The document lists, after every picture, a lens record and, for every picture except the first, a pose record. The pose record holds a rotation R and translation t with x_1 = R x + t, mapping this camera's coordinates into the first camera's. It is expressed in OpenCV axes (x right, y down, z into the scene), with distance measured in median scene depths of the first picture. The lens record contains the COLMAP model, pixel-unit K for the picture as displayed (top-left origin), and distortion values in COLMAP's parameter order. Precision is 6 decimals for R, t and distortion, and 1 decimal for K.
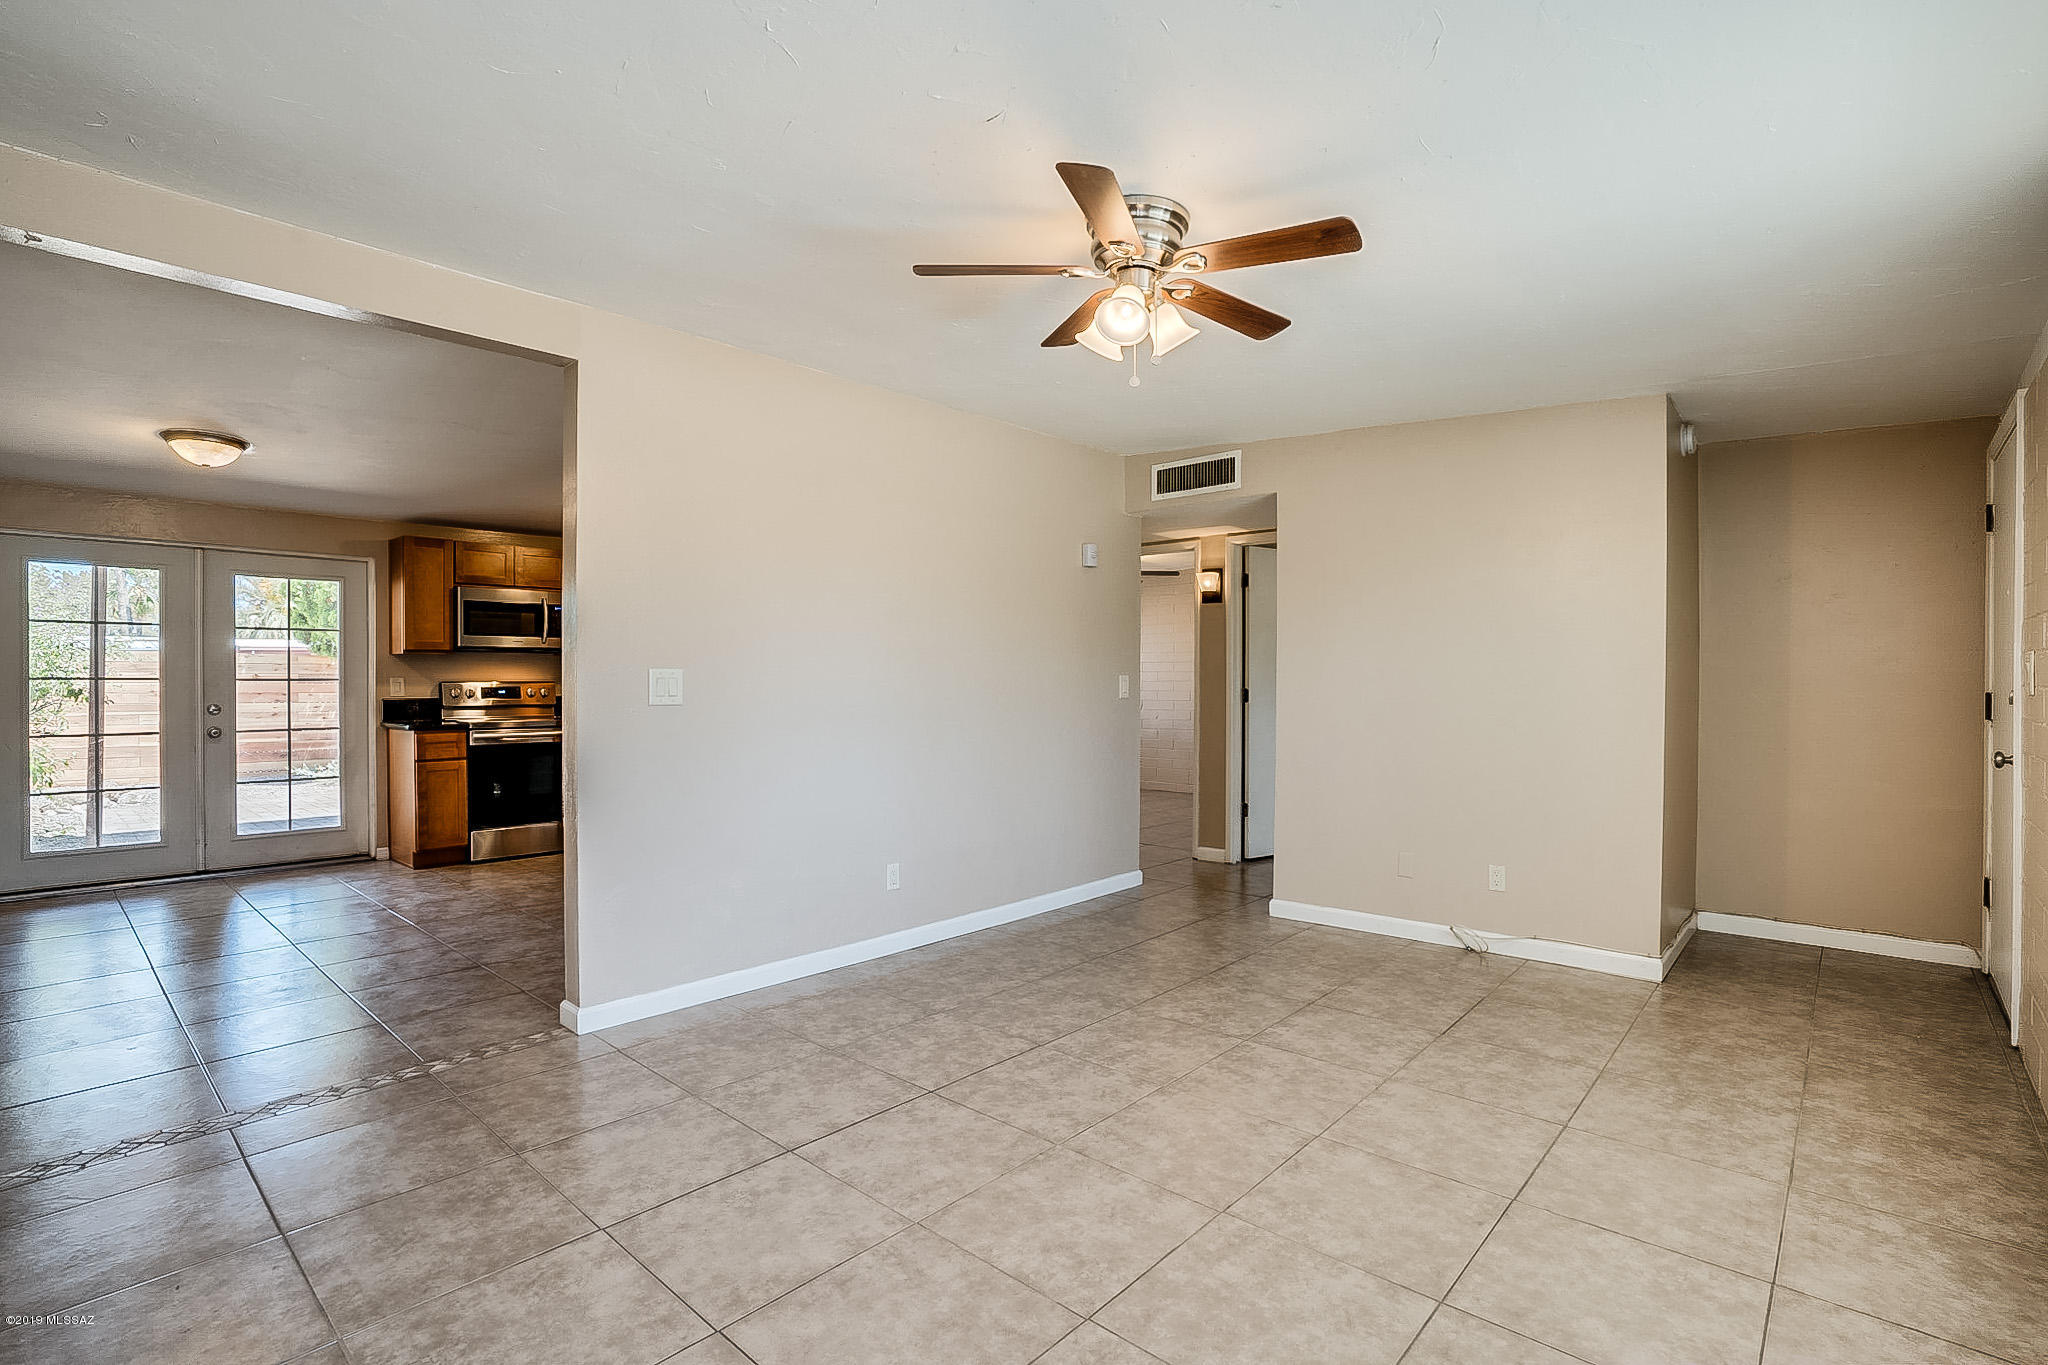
lens RADIAL K [[935.9, 0, 1021.1], [0, 935.9, 684.3], [0, 0, 1]] dist [-0.003528, 0.000296]
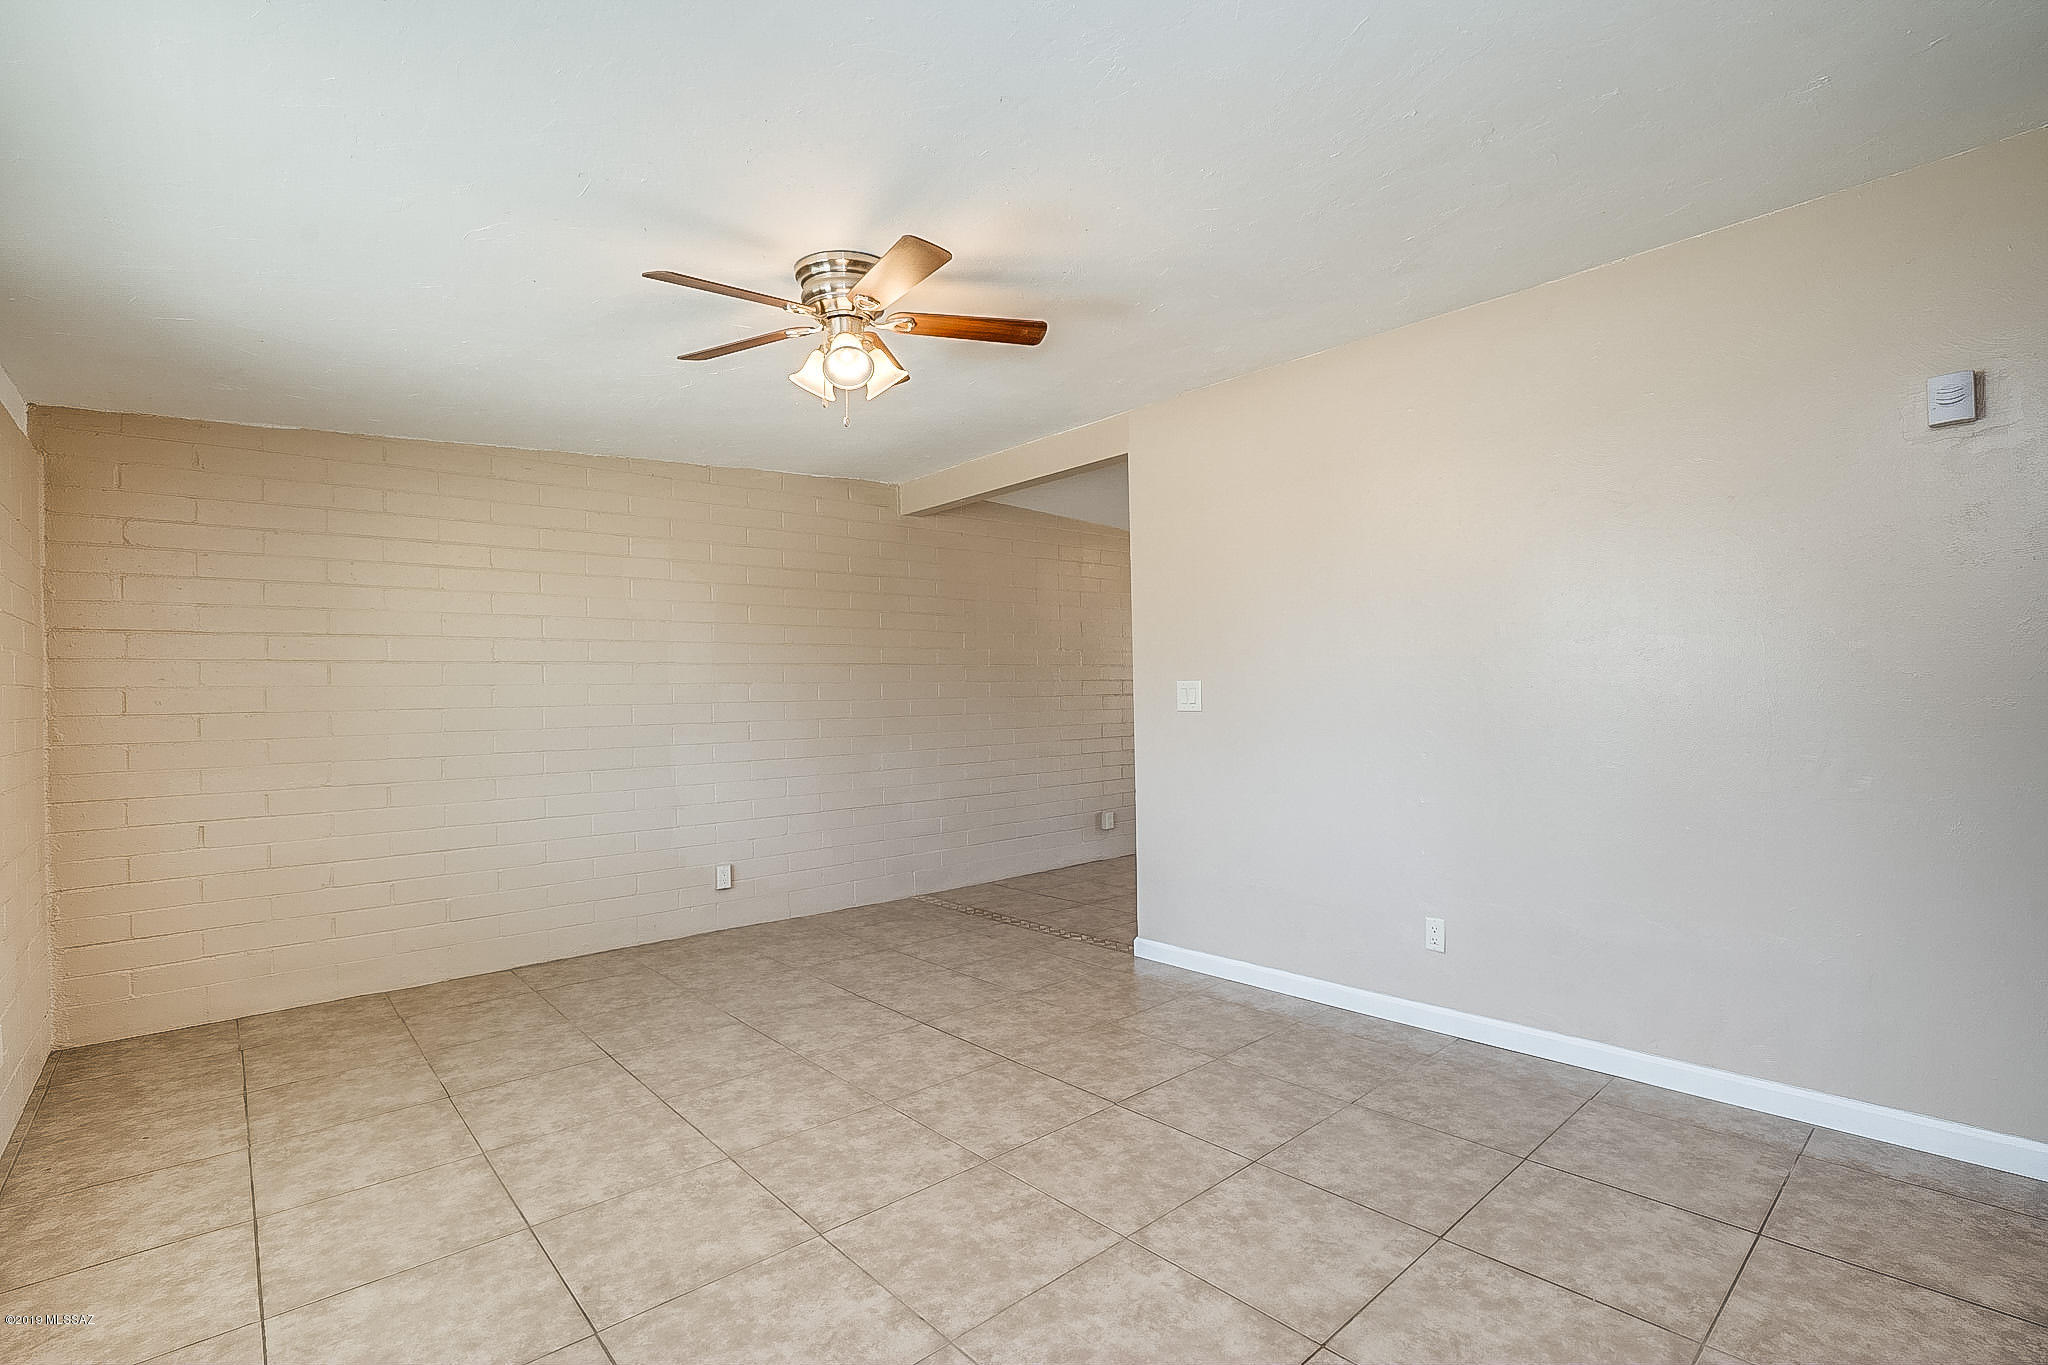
lens RADIAL K [[935.9, 0, 1022.2], [0, 935.9, 696.5], [0, 0, 1]] dist [-0.003528, 0.000296]
pose [[-0.121320, -0.009802, -0.992565, 1.100634], [0.033644, 0.999336, -0.013981, 0.021490], [0.992043, -0.035090, -0.120909, 1.265674]]
